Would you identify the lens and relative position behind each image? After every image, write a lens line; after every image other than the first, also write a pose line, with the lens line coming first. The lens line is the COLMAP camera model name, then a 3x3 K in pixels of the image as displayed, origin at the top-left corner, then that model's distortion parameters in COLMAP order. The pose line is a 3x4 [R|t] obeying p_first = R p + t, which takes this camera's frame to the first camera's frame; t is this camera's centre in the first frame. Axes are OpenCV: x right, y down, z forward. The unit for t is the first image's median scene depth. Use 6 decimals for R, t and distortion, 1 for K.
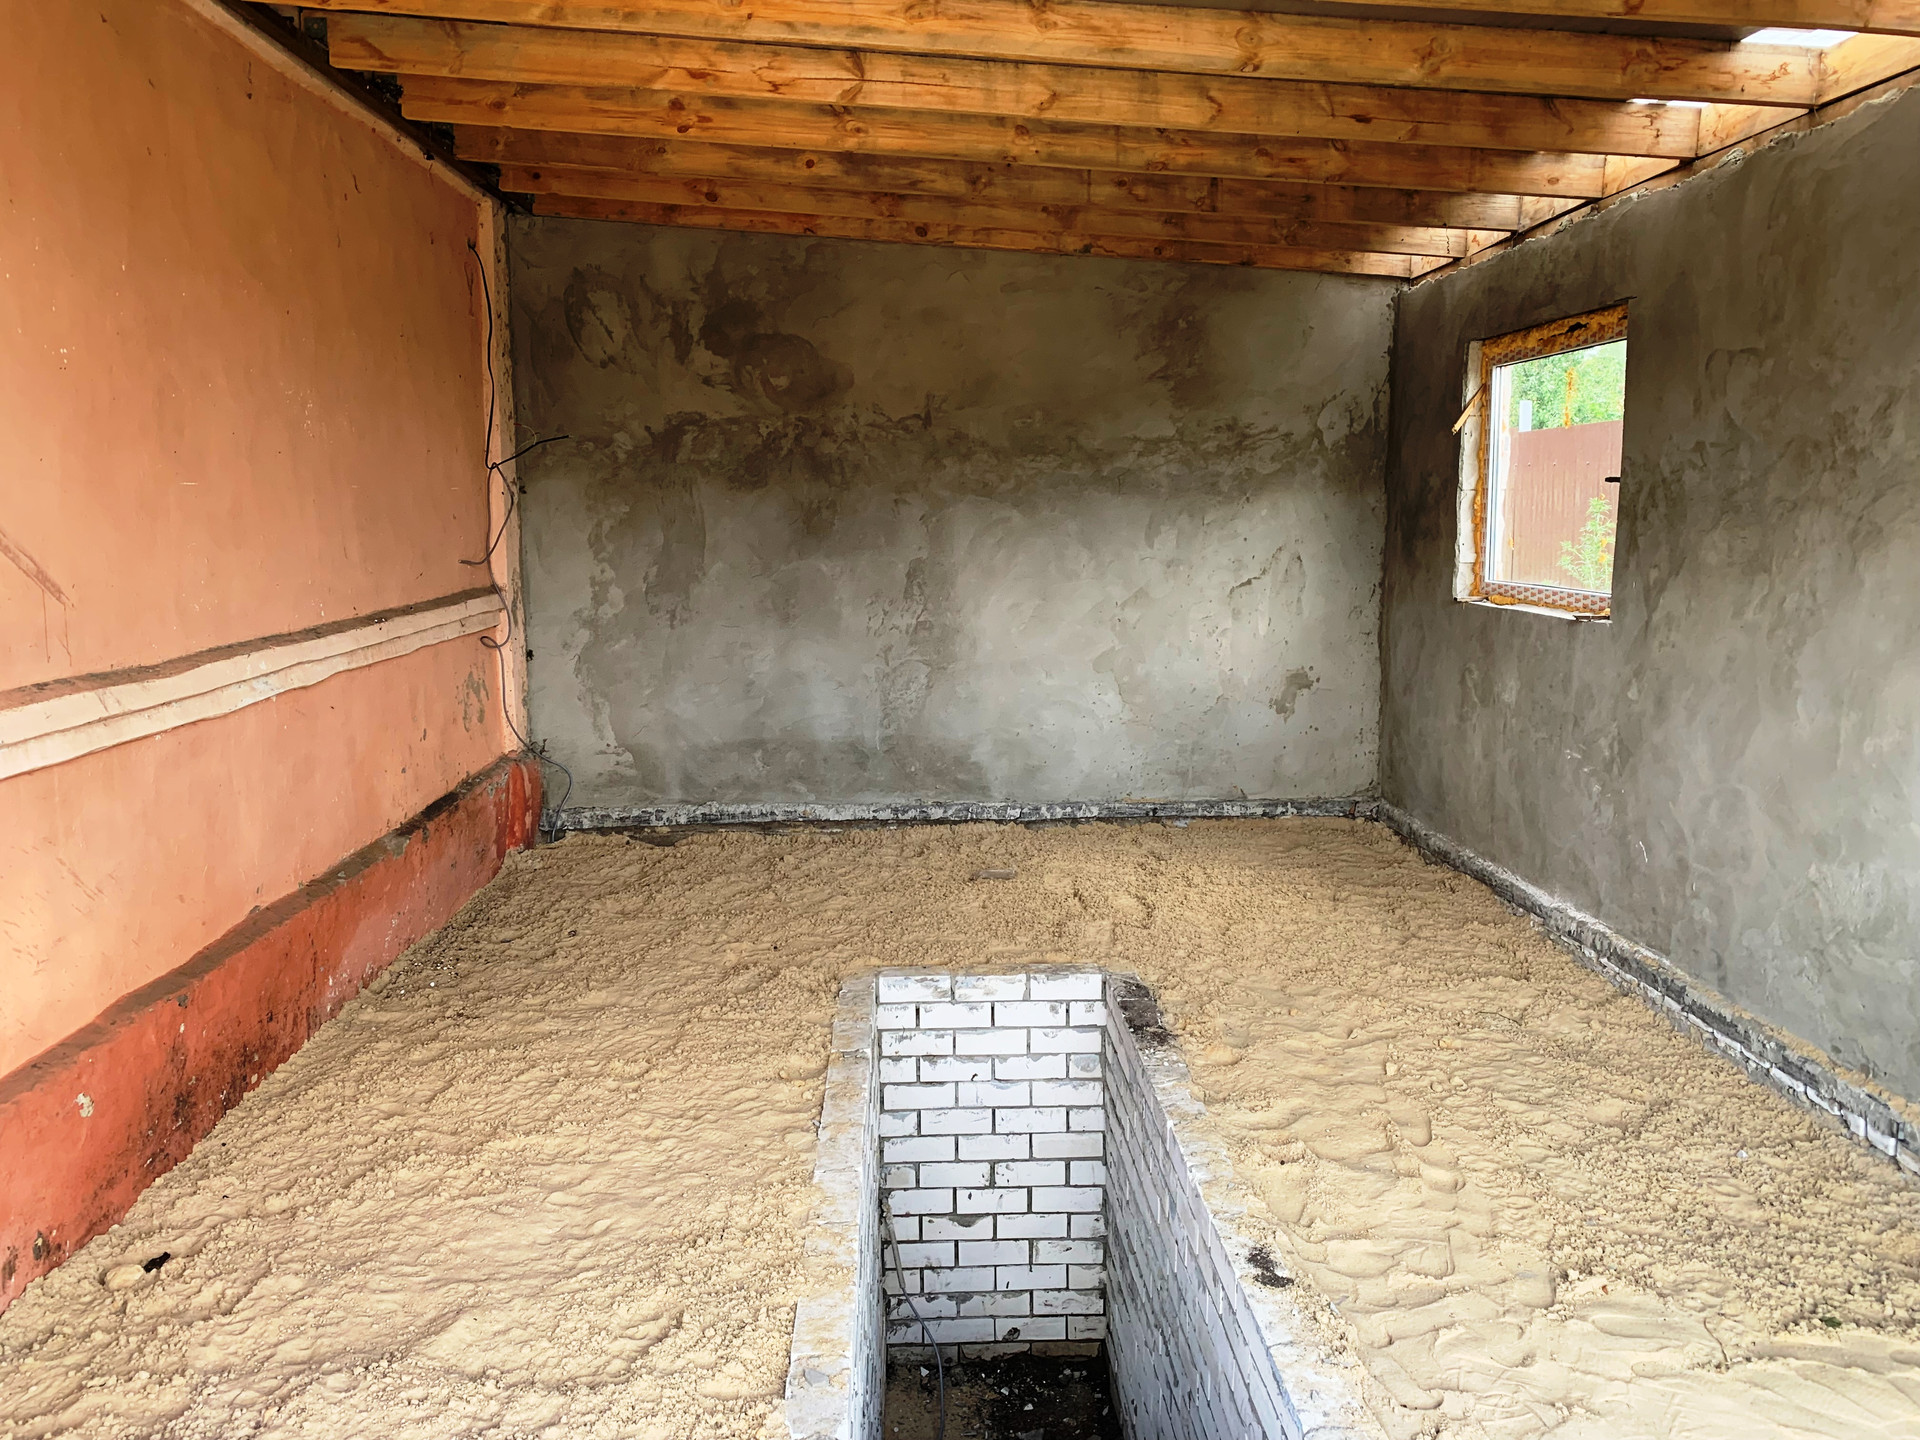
lens RADIAL K [[1489.2, 0, 942.3], [0, 1489.2, 691.9], [0, 0, 1]] dist [0.043165, -0.046793]
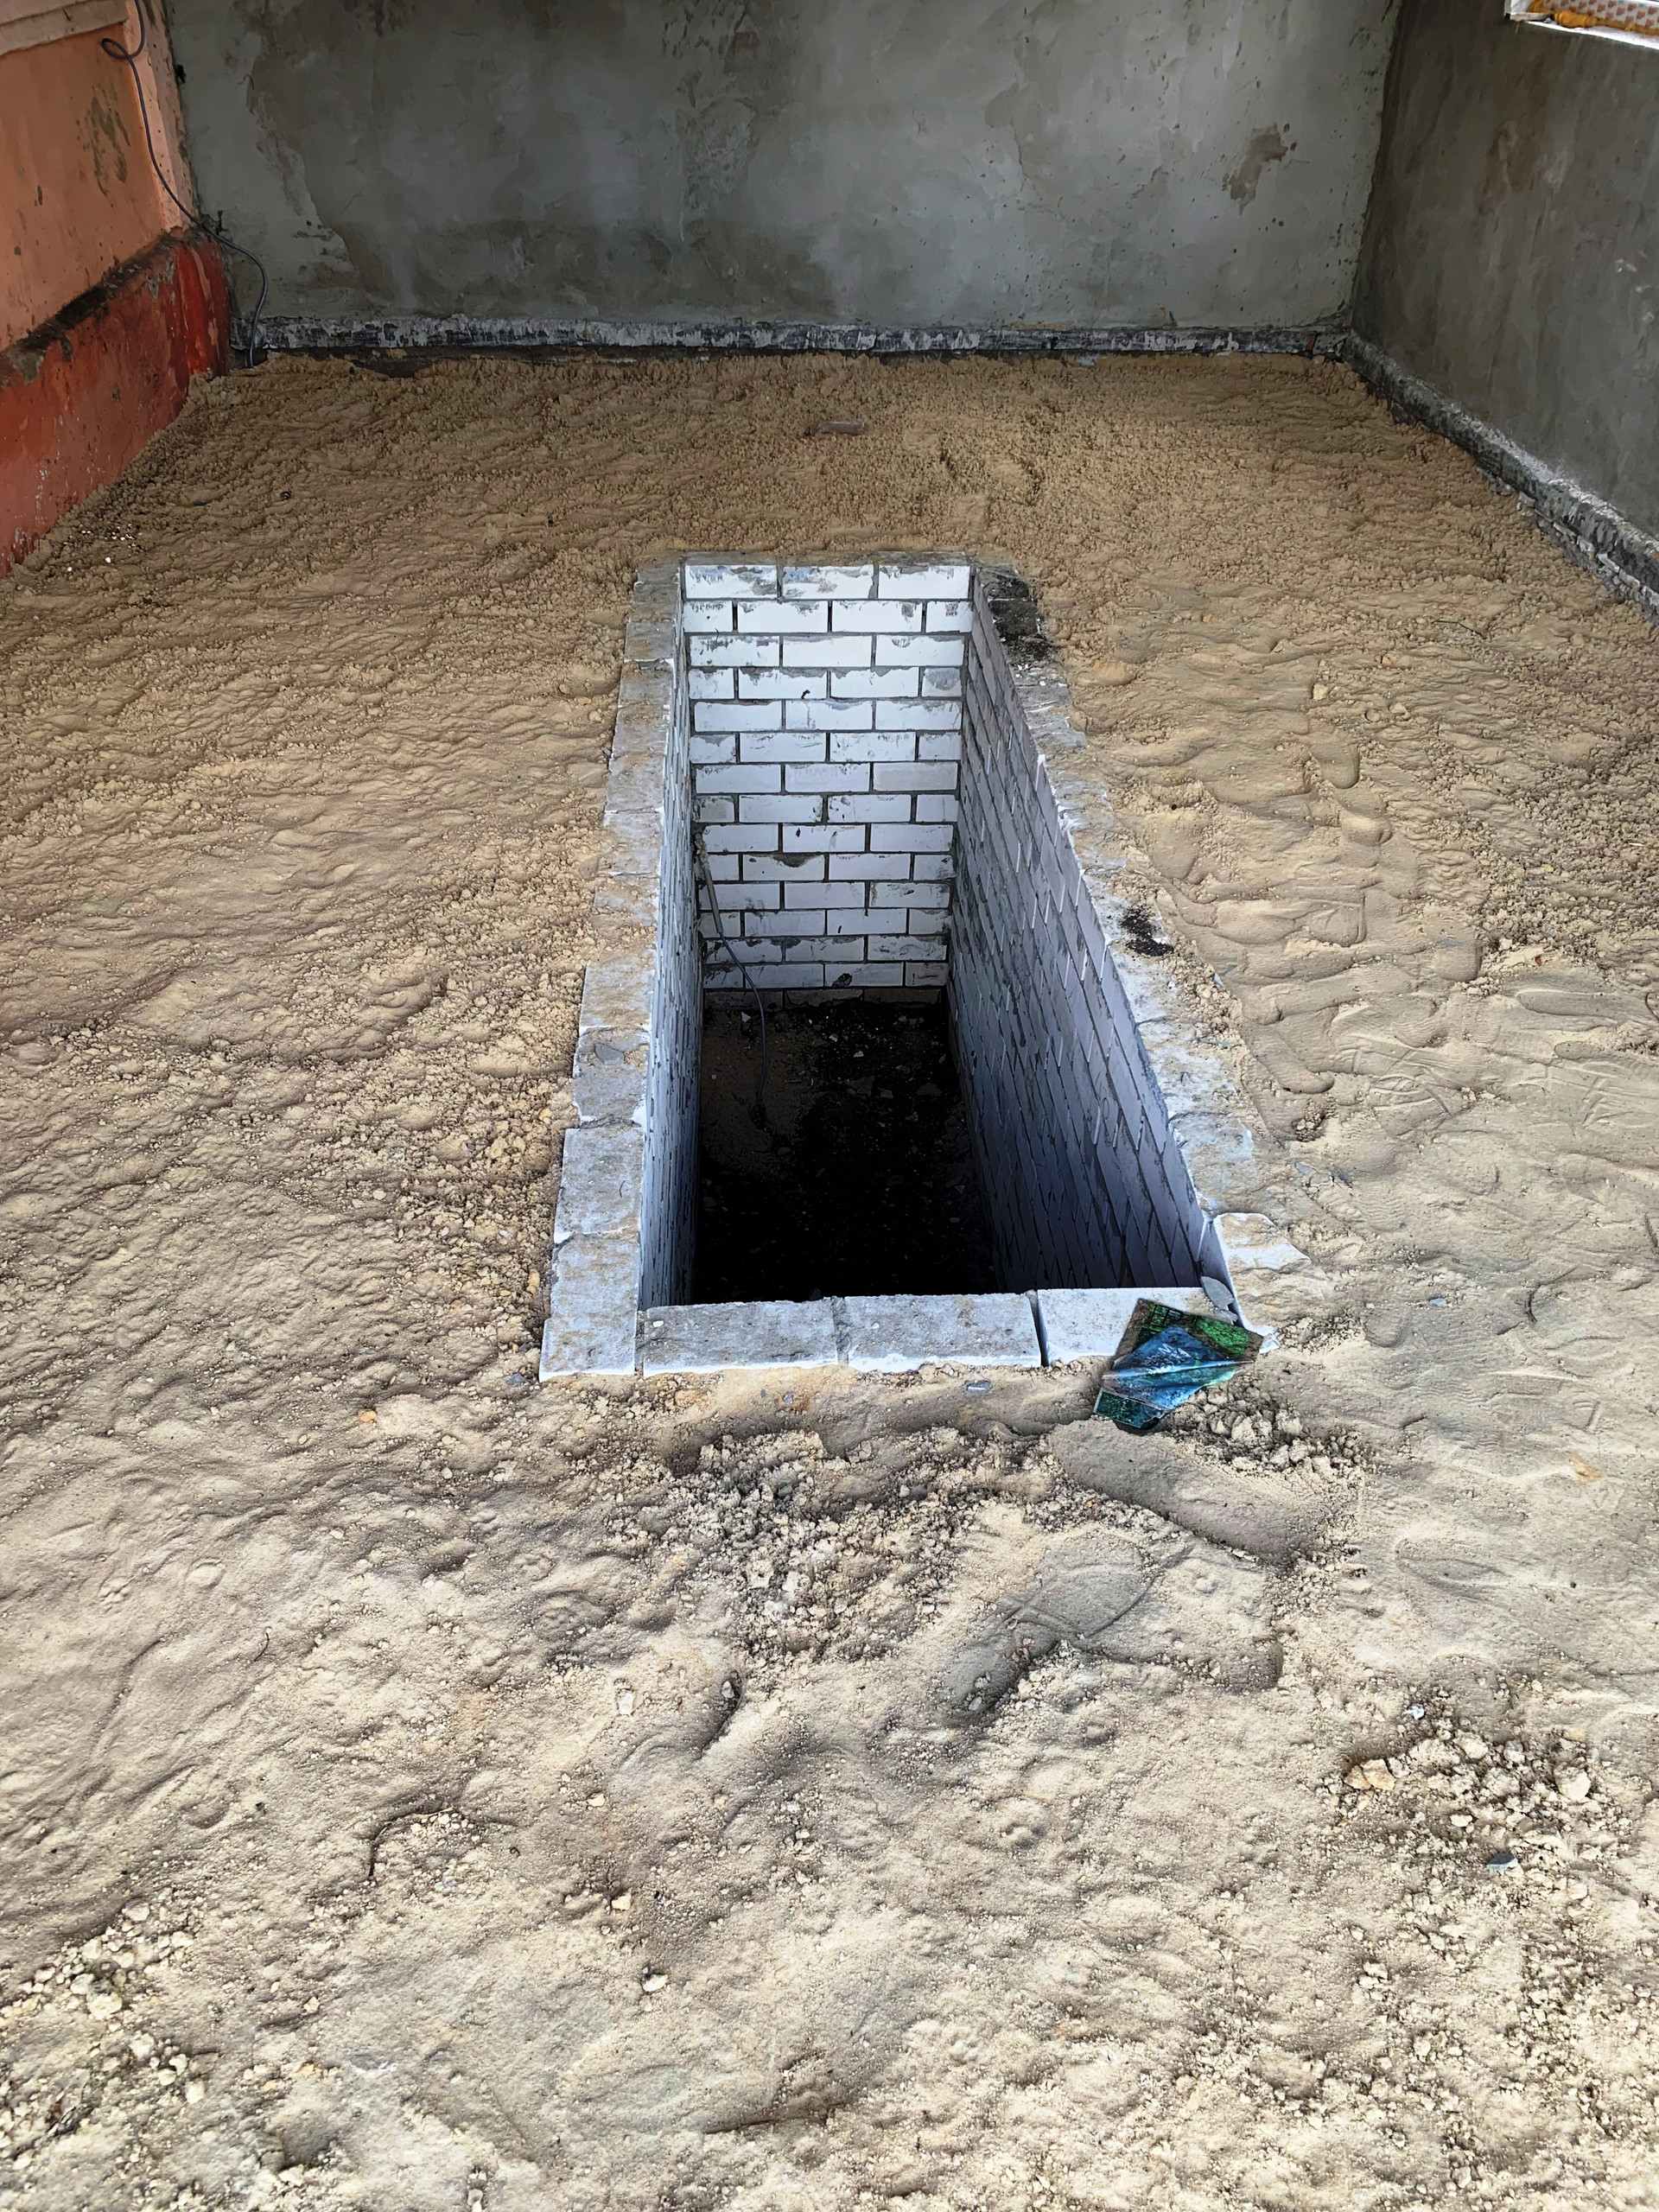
lens RADIAL K [[1715.7, 0, 831.1], [0, 1715.7, 1108.9], [0, 0, 1]] dist [0.043165, -0.046793]
pose [[0.999382, 0.008020, 0.034219, 0.005134], [-0.023370, 0.878823, 0.476576, 0.009478], [-0.026250, -0.477081, 0.878467, 0.067675]]
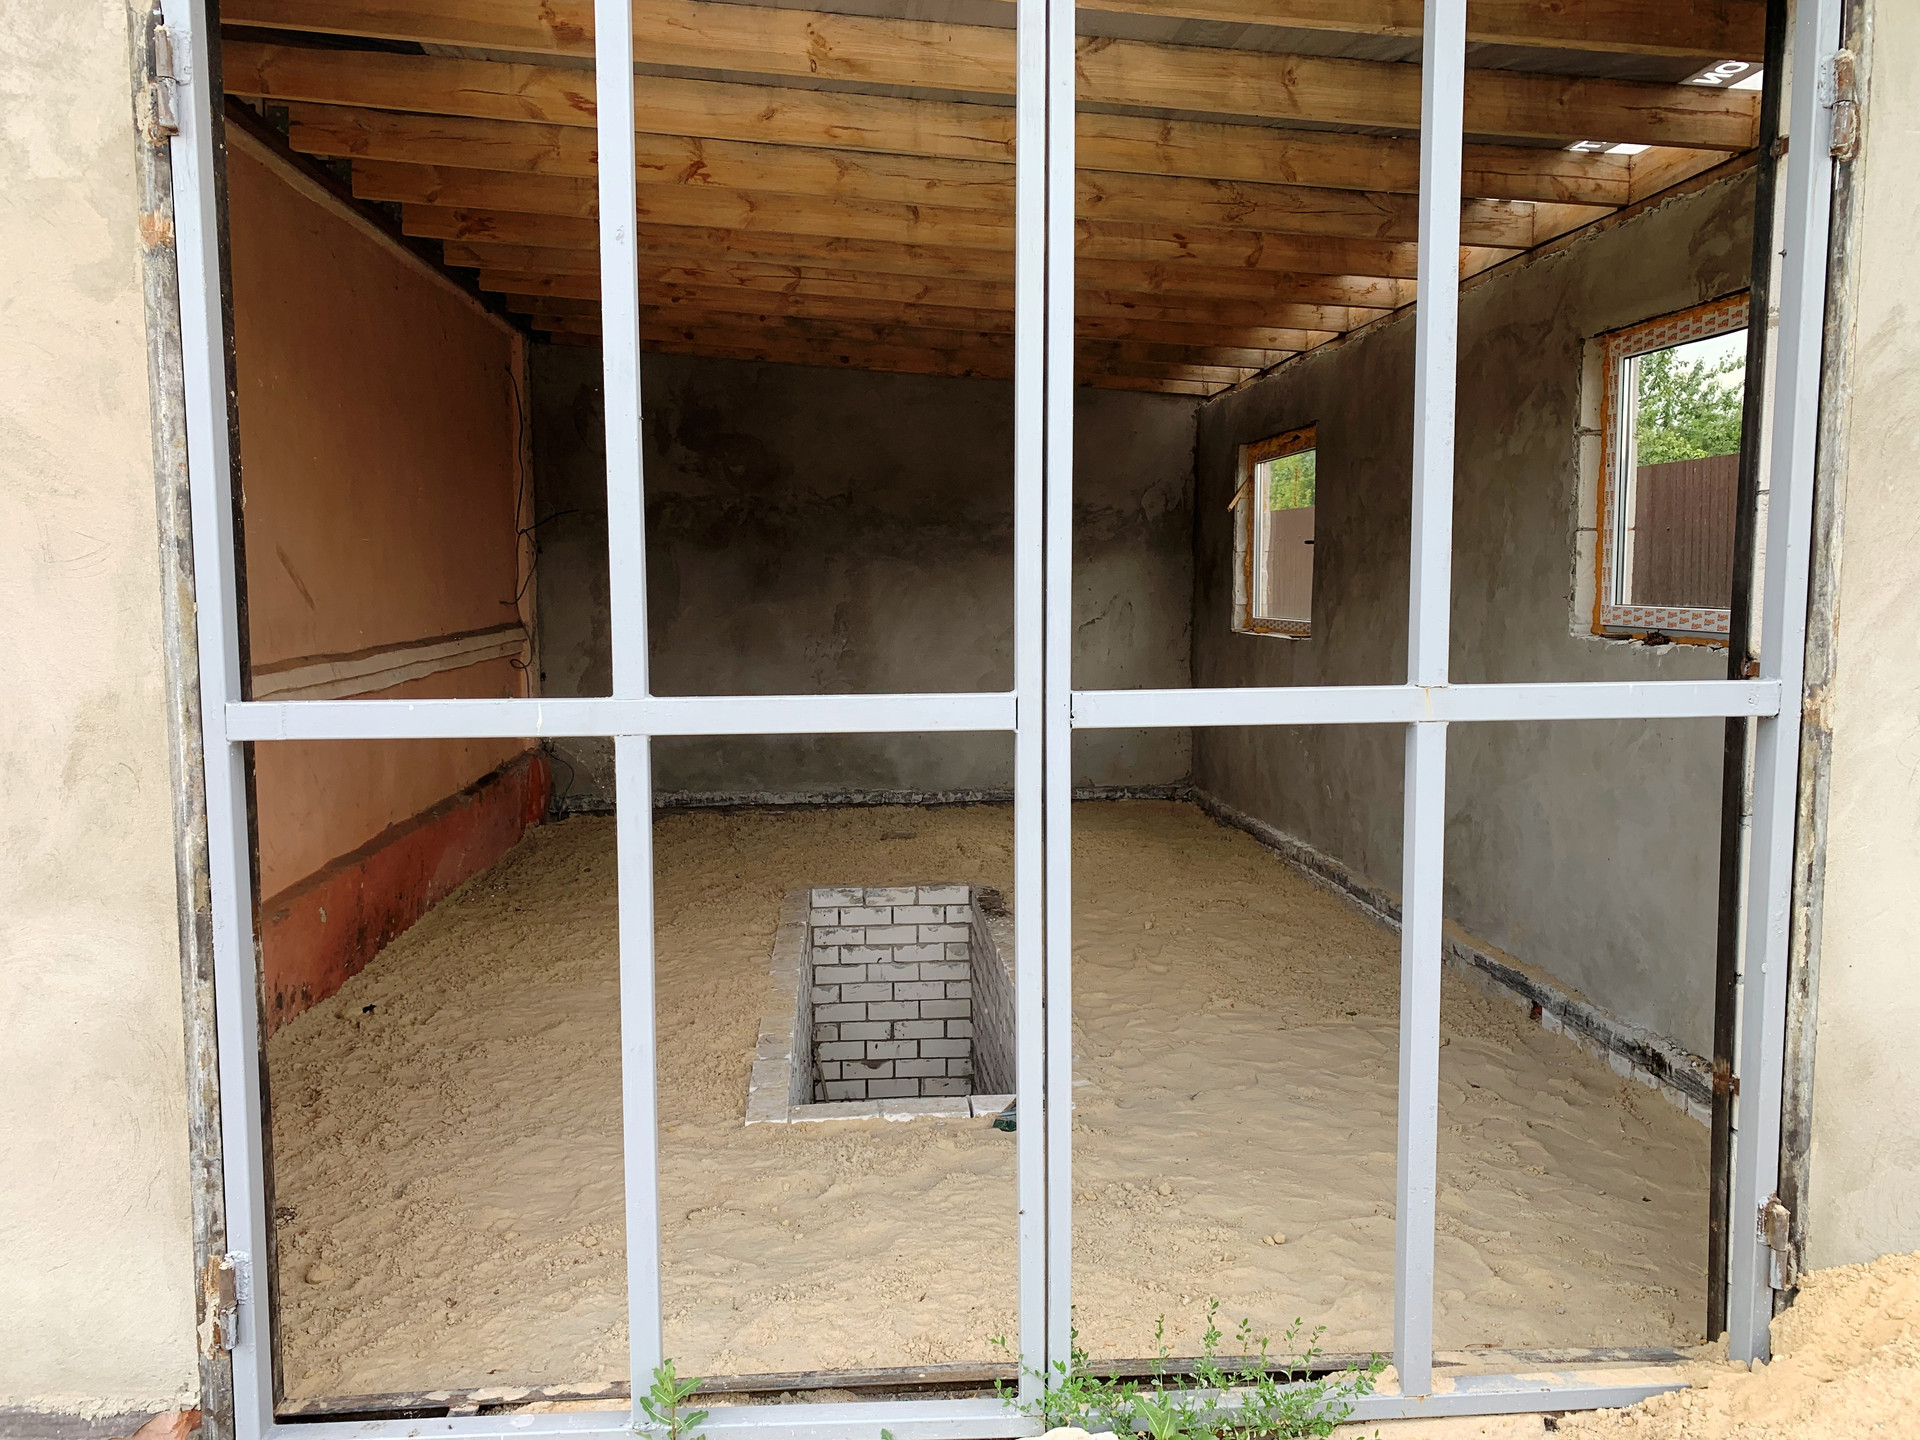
lens RADIAL K [[1489.2, 0, 952.6], [0, 1489.2, 699.8], [0, 0, 1]] dist [0.043165, -0.046793]
pose [[0.998859, -0.002254, 0.047709, 0.023770], [0.004354, 0.999024, -0.043963, 0.072932], [-0.047564, 0.044121, 0.997893, -0.424082]]
